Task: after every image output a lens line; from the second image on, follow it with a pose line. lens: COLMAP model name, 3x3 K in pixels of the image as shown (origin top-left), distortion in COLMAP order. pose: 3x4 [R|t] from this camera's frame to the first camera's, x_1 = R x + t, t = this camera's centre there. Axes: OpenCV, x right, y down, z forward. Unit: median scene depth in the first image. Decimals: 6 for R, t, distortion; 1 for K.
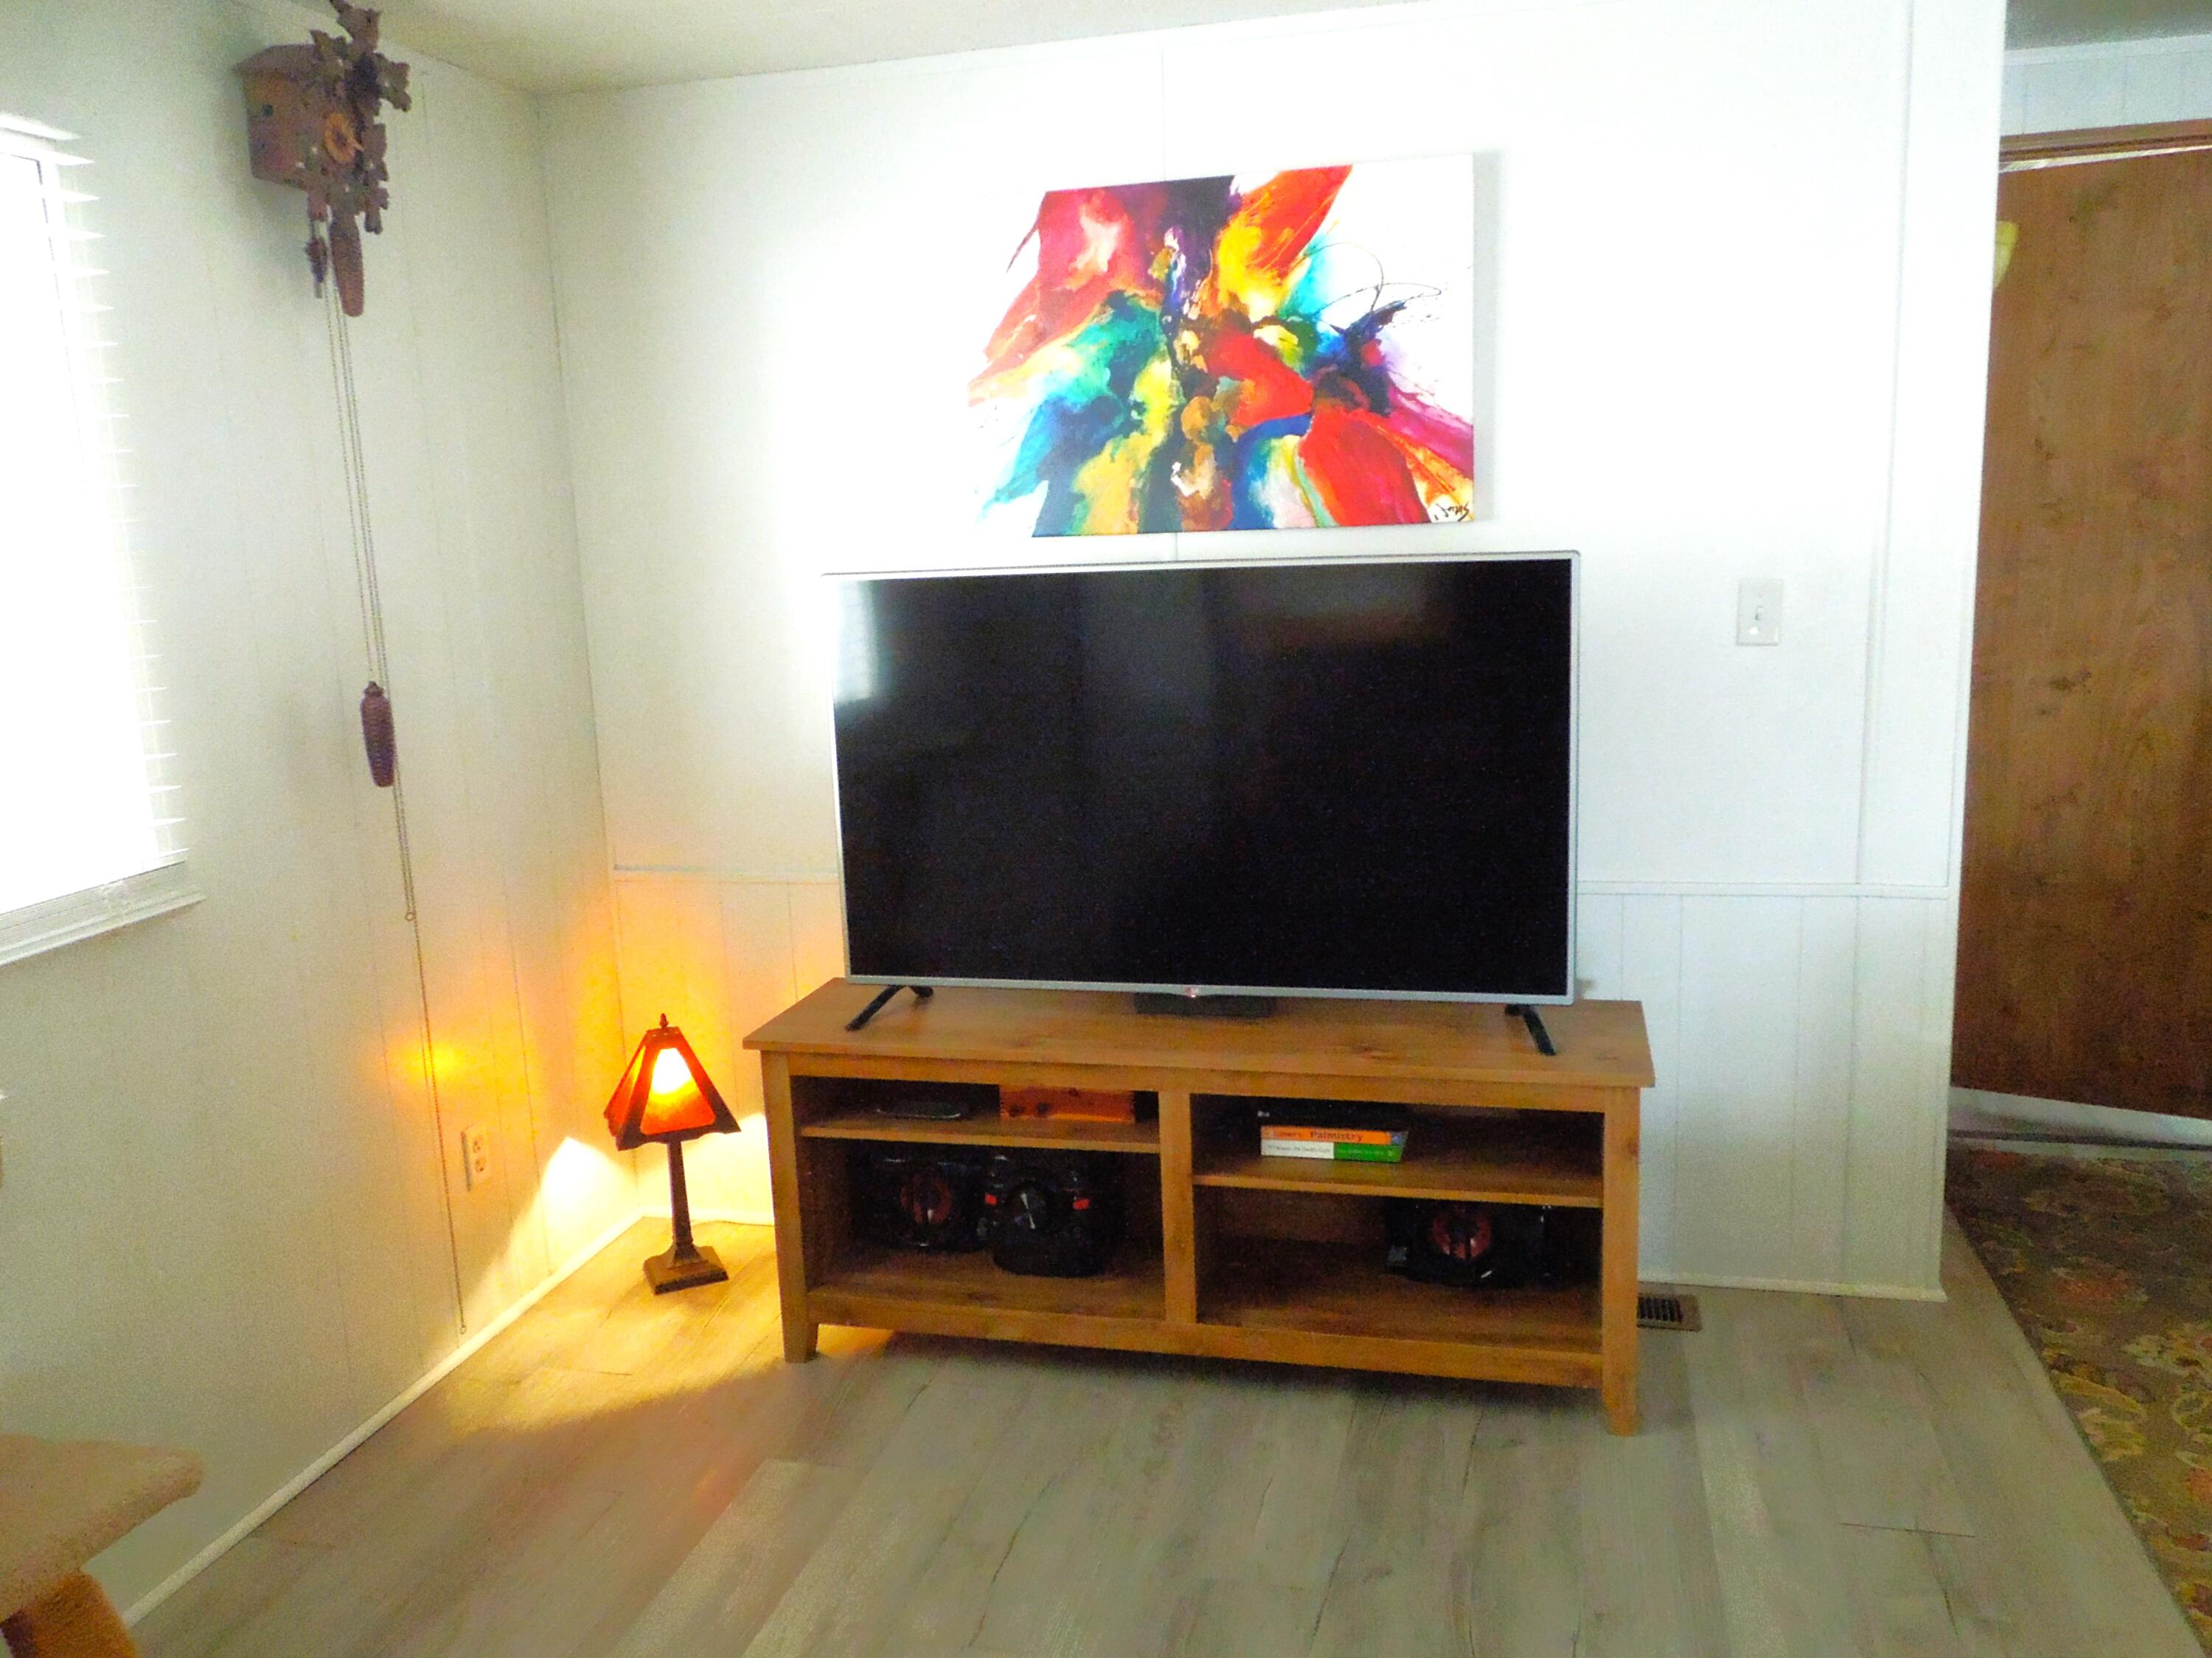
lens RADIAL K [[1748.5, 0, 1106.0], [0, 1748.5, 829.0], [0, 0, 1]] dist [0.004867, 0.000954]
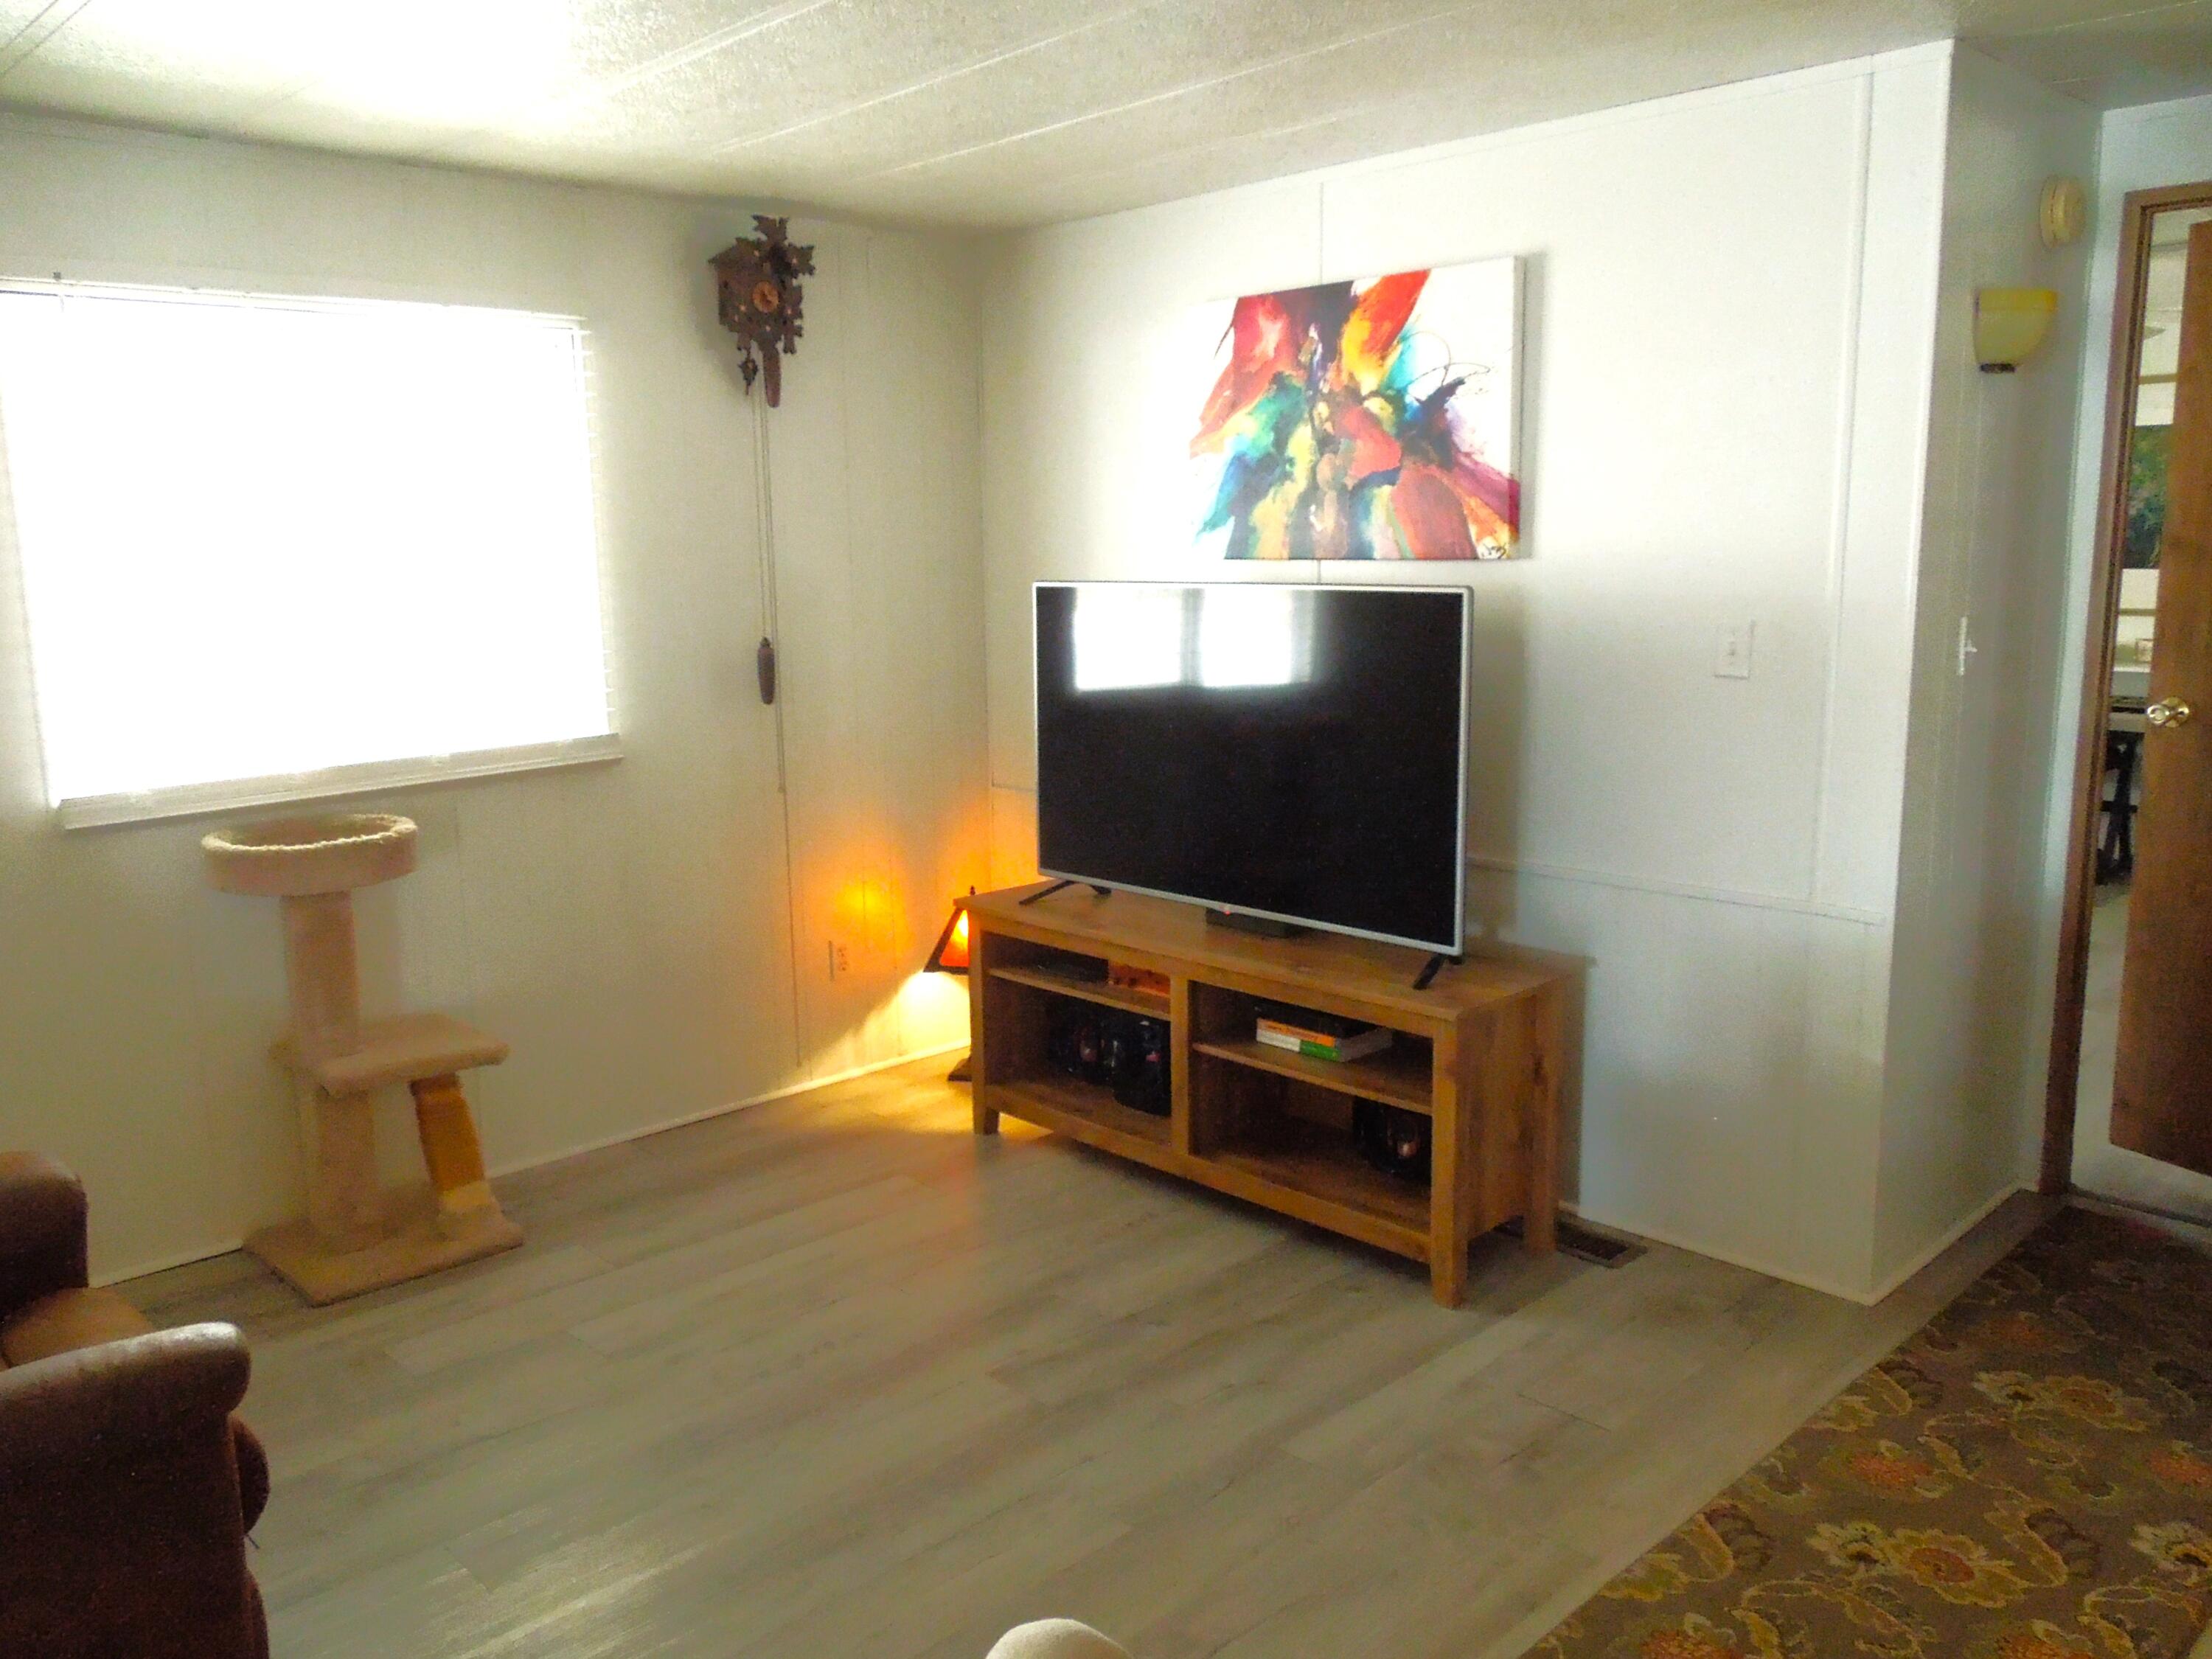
lens RADIAL K [[1715.3, 0, 1106.0], [0, 1715.3, 829.5], [0, 0, 1]] dist [0.001386, 0.006966]
pose [[0.846800, 0.115309, -0.519262, 0.607254], [-0.114195, 0.992868, 0.034253, -0.000135], [0.519508, 0.030292, 0.853928, -0.143623]]
